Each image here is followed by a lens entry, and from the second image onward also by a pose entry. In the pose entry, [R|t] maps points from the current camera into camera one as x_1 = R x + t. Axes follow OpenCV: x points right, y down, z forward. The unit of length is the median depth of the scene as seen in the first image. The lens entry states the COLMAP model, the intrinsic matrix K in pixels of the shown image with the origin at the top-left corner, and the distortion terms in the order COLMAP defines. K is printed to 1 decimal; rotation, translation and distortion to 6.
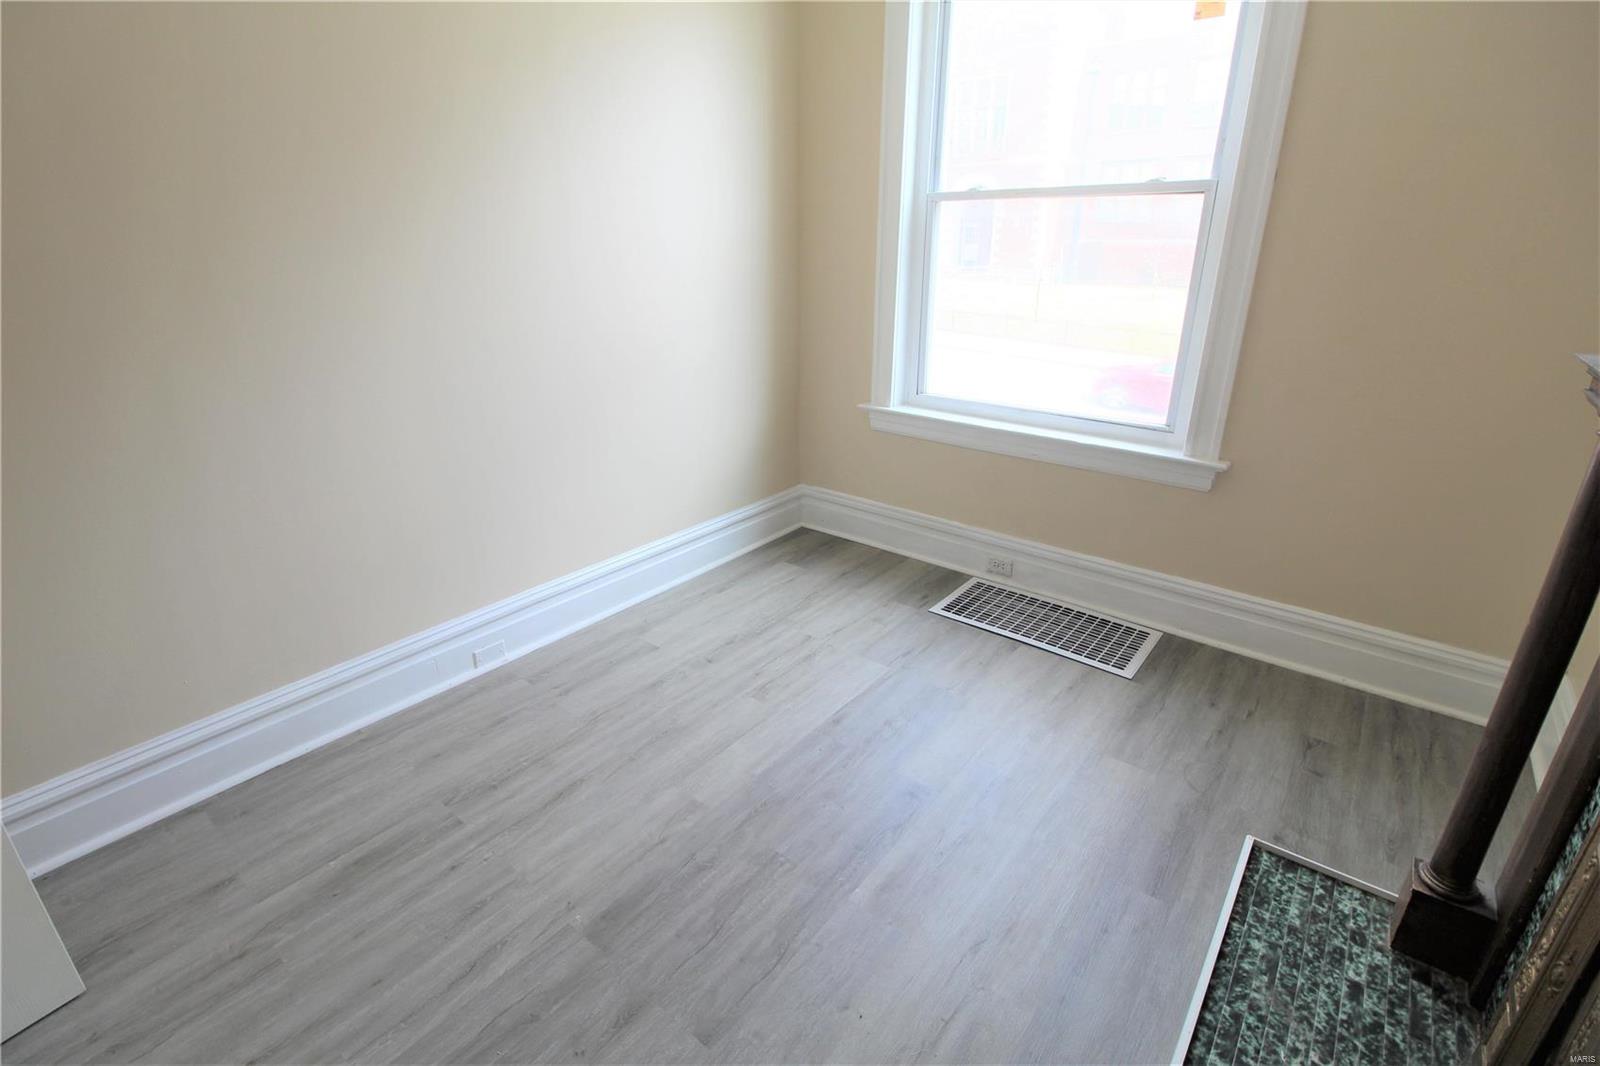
lens RADIAL K [[738.5, 0, 796.1], [0, 738.5, 525.1], [0, 0, 1]] dist [-0.000864, -0.013433]
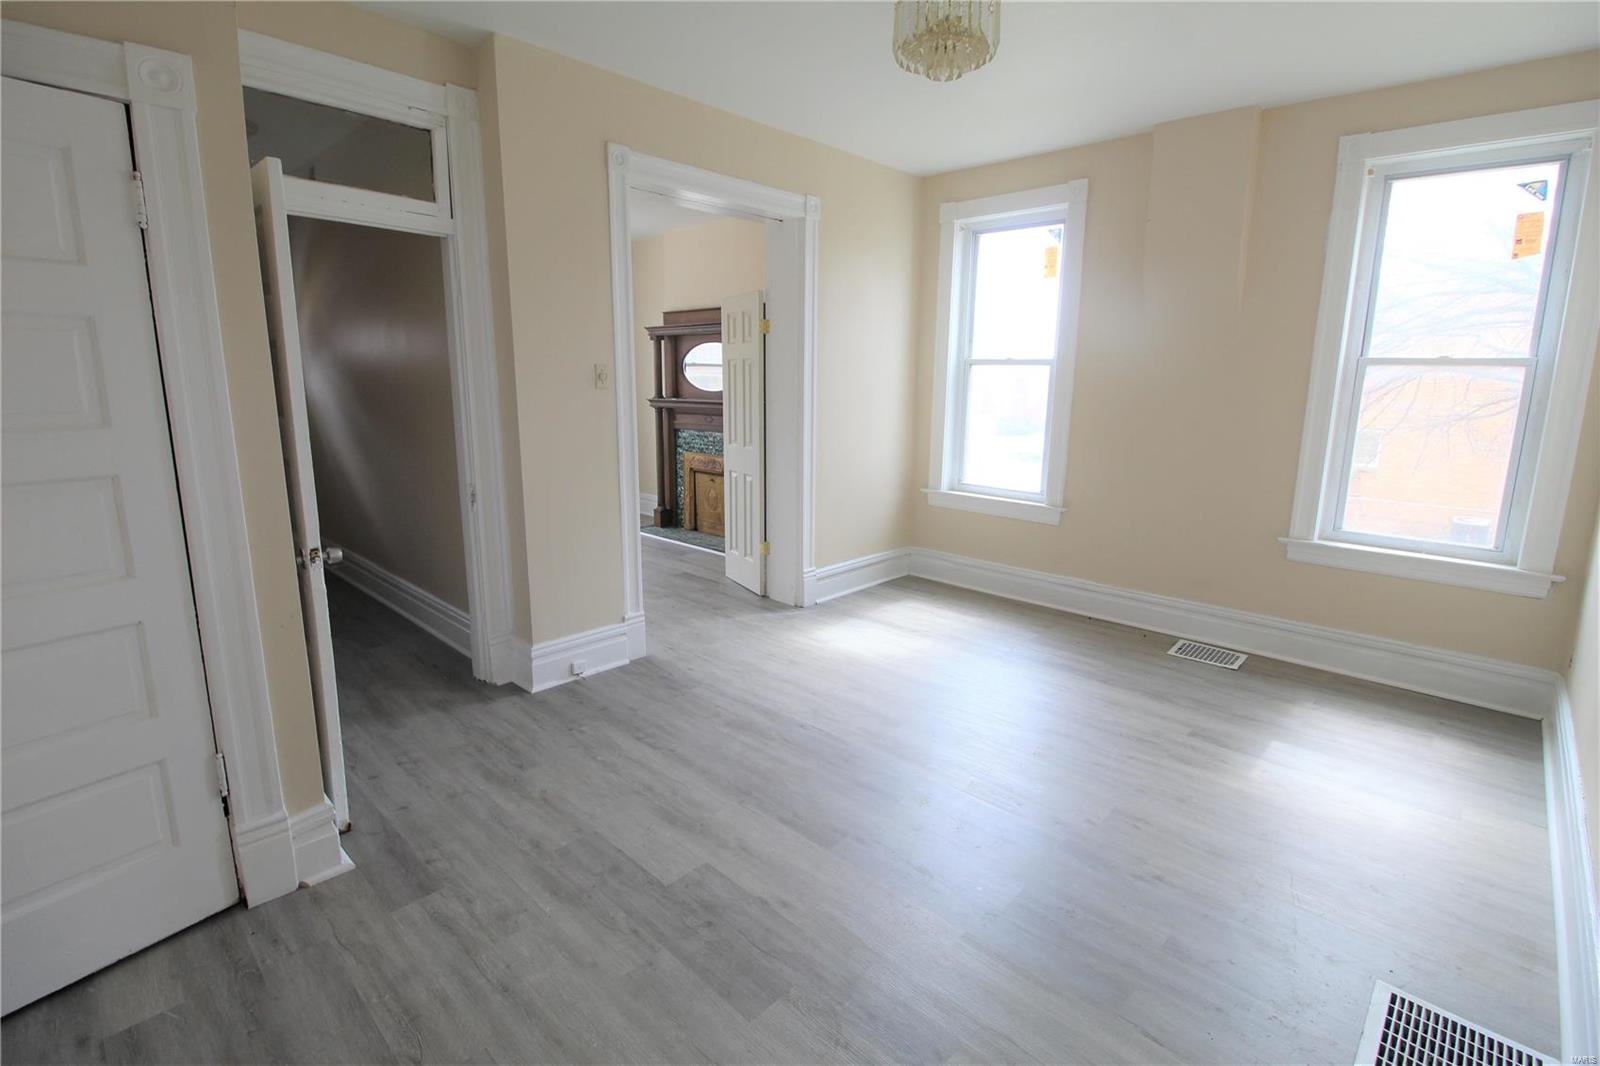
lens RADIAL K [[739.6, 0, 803.8], [0, 739.6, 519.2], [0, 0, 1]] dist [0.000253, -0.011920]
pose [[0.085011, -0.187626, 0.978555, -1.966683], [0.351646, 0.924563, 0.146725, 0.092218], [-0.932265, 0.331631, 0.144576, -0.281119]]
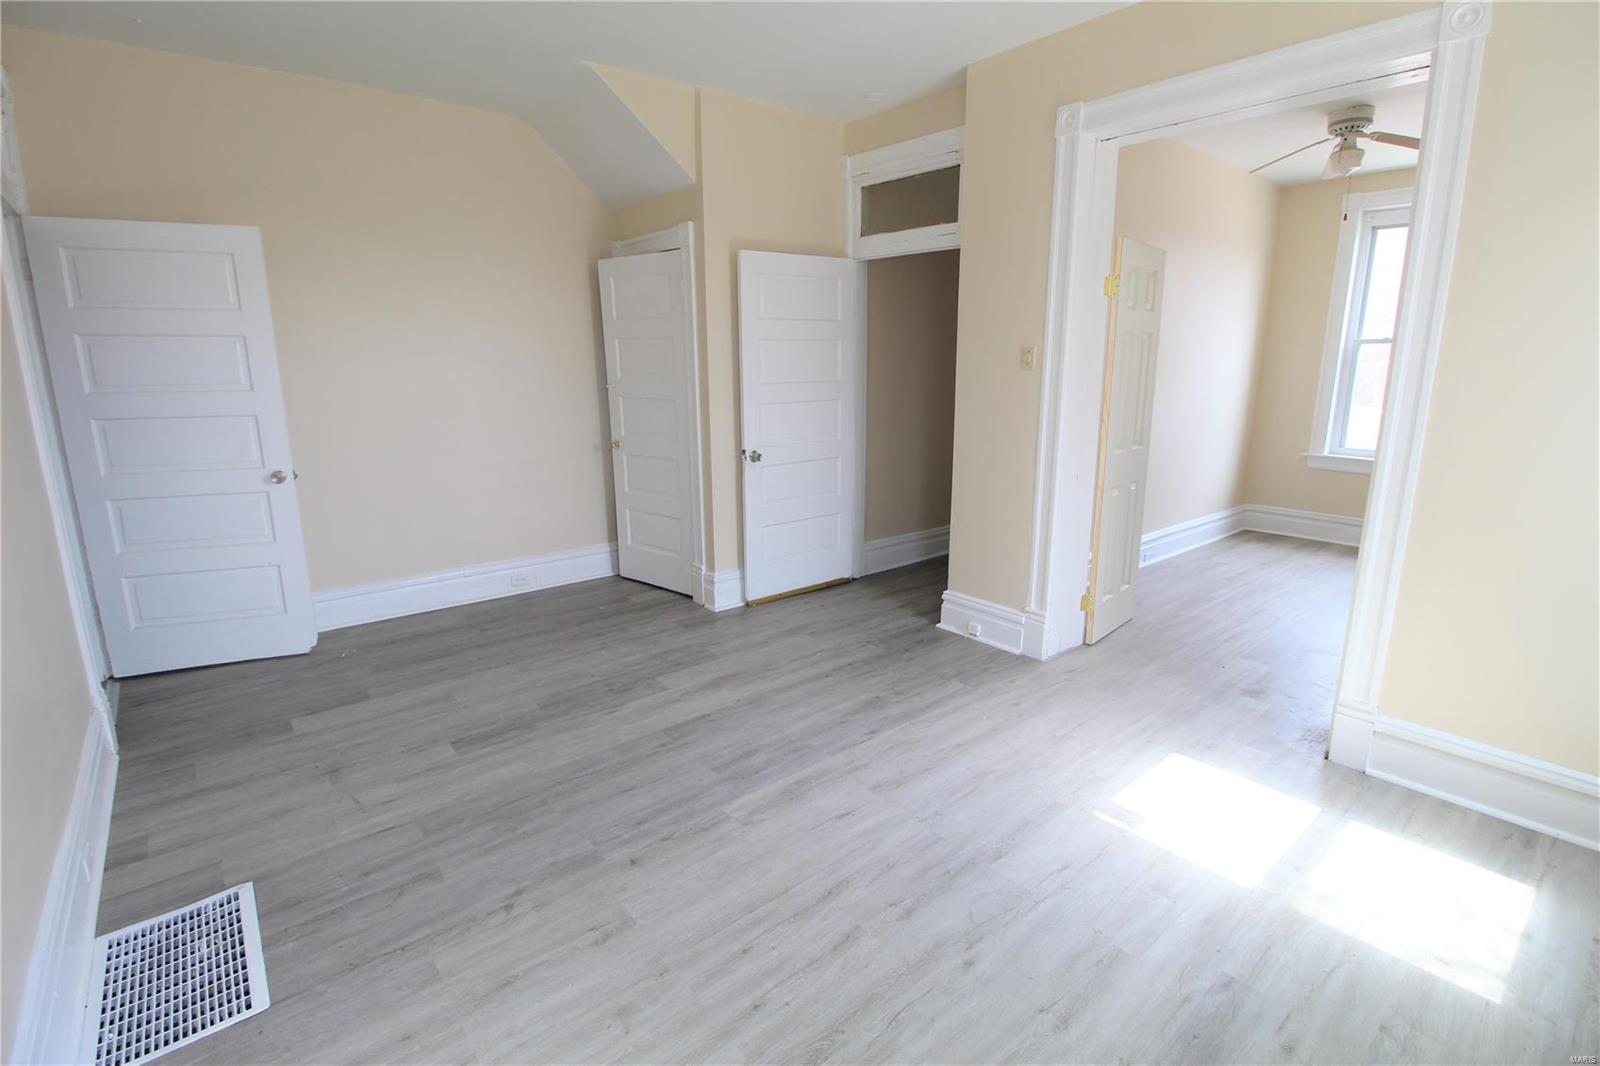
lens RADIAL K [[739.6, 0, 803.8], [0, 739.6, 519.2], [0, 0, 1]] dist [0.000253, -0.011920]
pose [[0.979749, 0.037577, -0.196673, -0.861850], [-0.068496, 0.985872, -0.152858, 0.406216], [0.188150, 0.163234, 0.968480, -1.068446]]
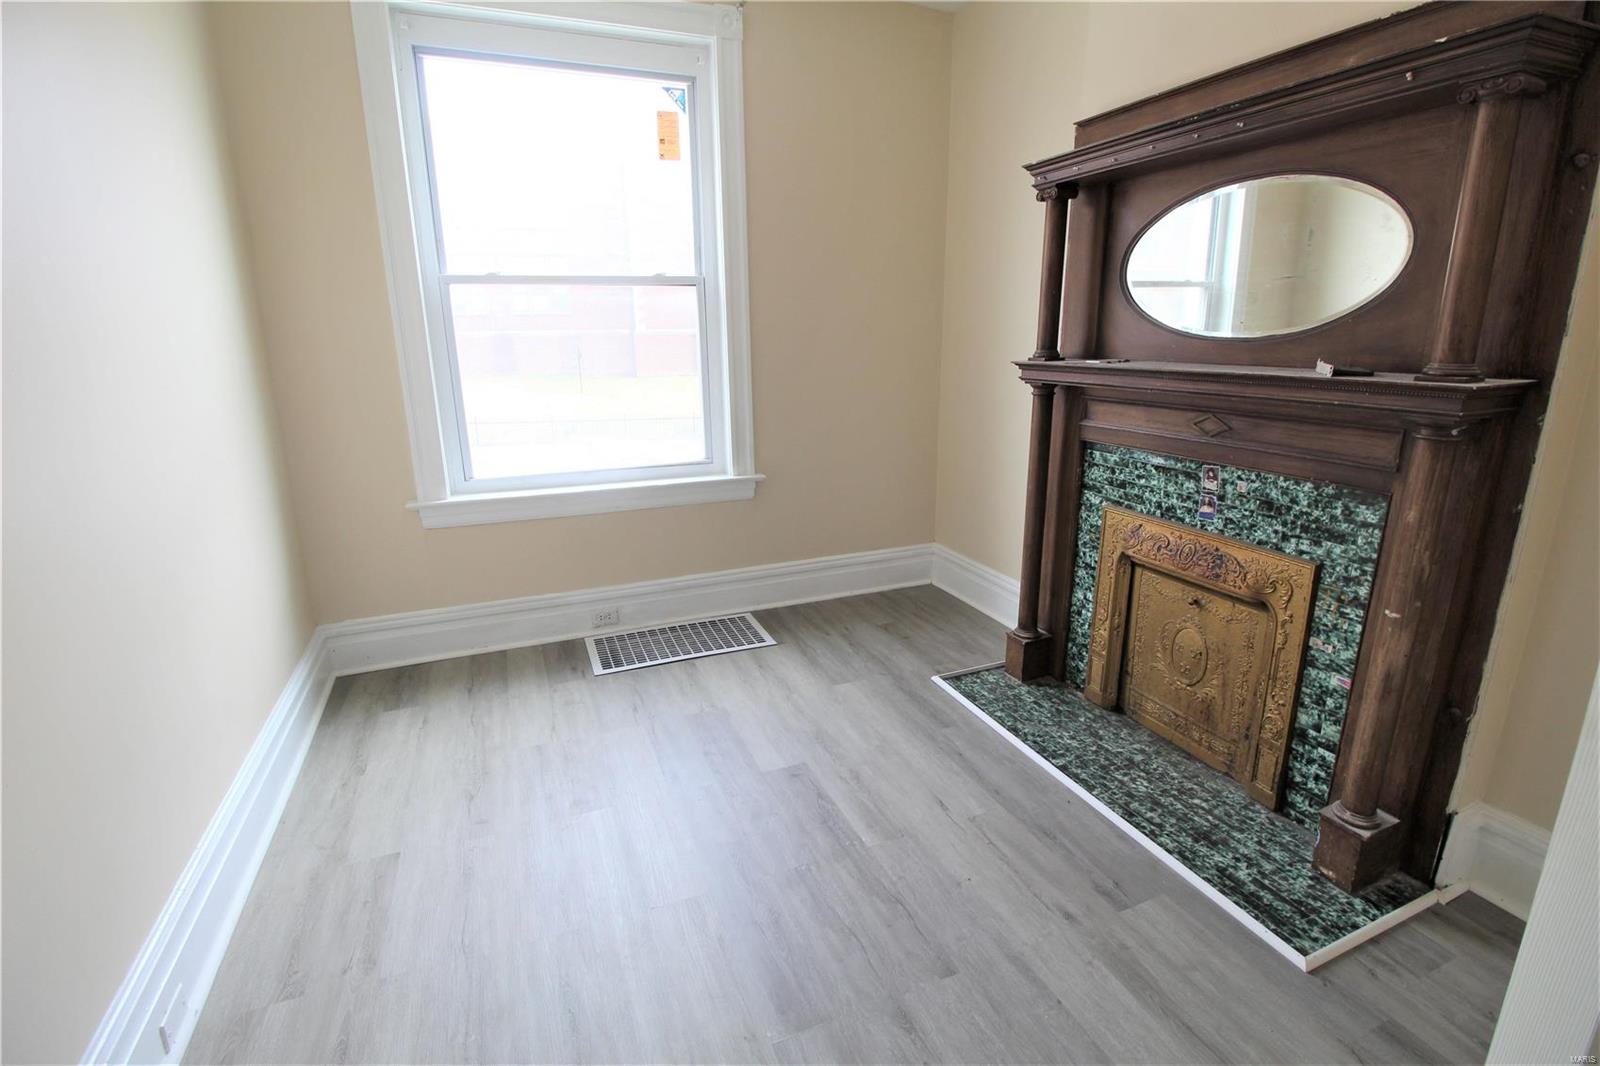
lens RADIAL K [[739.6, 0, 803.8], [0, 739.6, 519.2], [0, 0, 1]] dist [0.000253, -0.011920]
pose [[0.483987, -0.223755, 0.845985, -0.511222], [0.328595, 0.942480, 0.061288, -0.055768], [-0.811038, 0.248324, 0.529673, 0.193244]]
